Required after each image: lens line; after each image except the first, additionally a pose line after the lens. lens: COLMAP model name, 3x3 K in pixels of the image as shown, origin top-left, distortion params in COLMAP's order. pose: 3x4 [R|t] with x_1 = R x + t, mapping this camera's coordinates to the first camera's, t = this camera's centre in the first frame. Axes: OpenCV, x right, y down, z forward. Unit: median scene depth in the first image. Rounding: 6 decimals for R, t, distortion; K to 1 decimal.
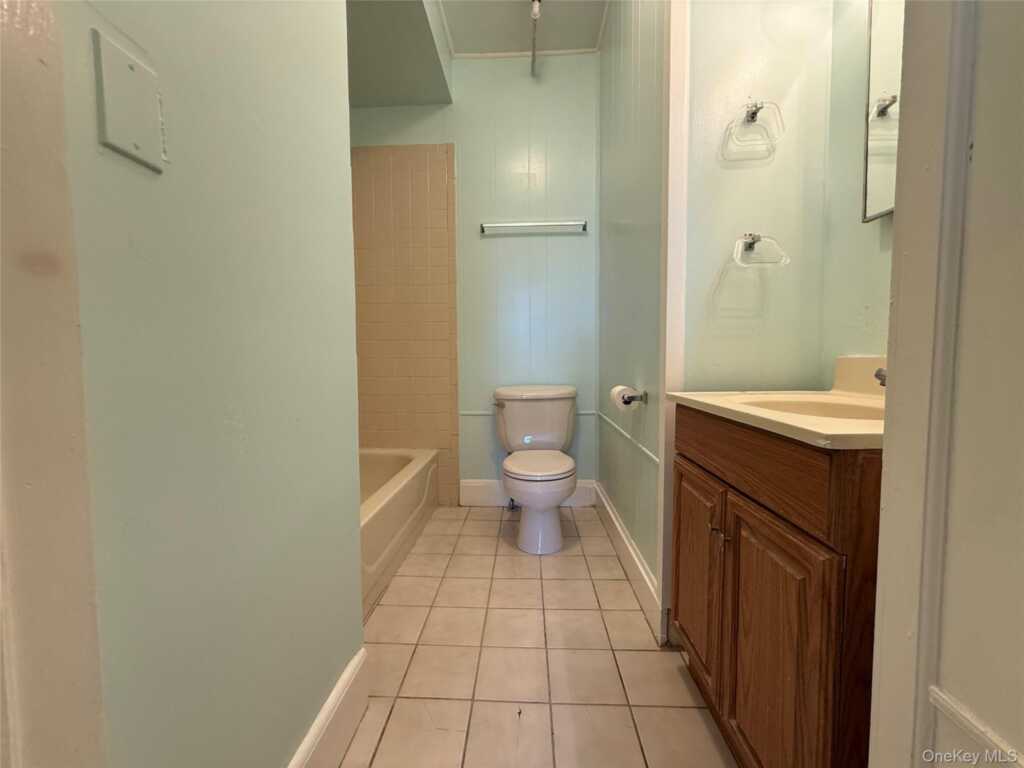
lens RADIAL K [[405.8, 0, 512.0], [0, 405.8, 384.0], [0, 0, 1]] dist [-0.001166, -0.000009]
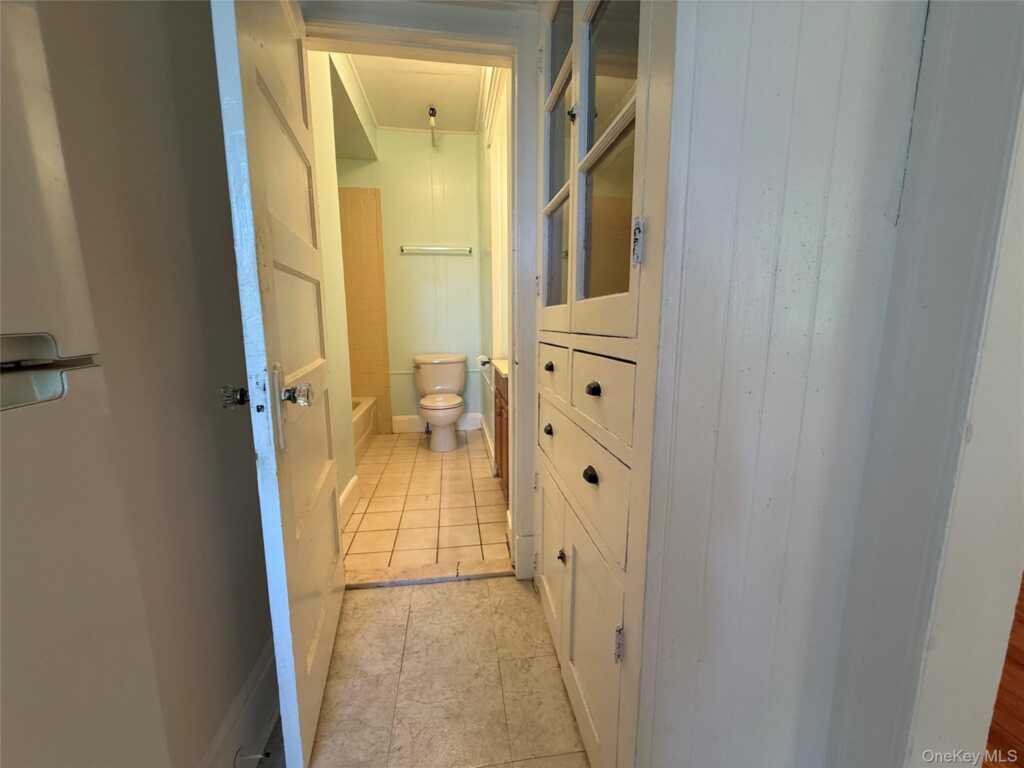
lens RADIAL K [[405.8, 0, 512.0], [0, 405.8, 384.0], [0, 0, 1]] dist [-0.001166, -0.000009]
pose [[0.982555, -0.025765, 0.184178, 0.038602], [0.007970, 0.995280, 0.096714, -0.030895], [-0.185801, -0.093559, 0.978123, -0.608087]]
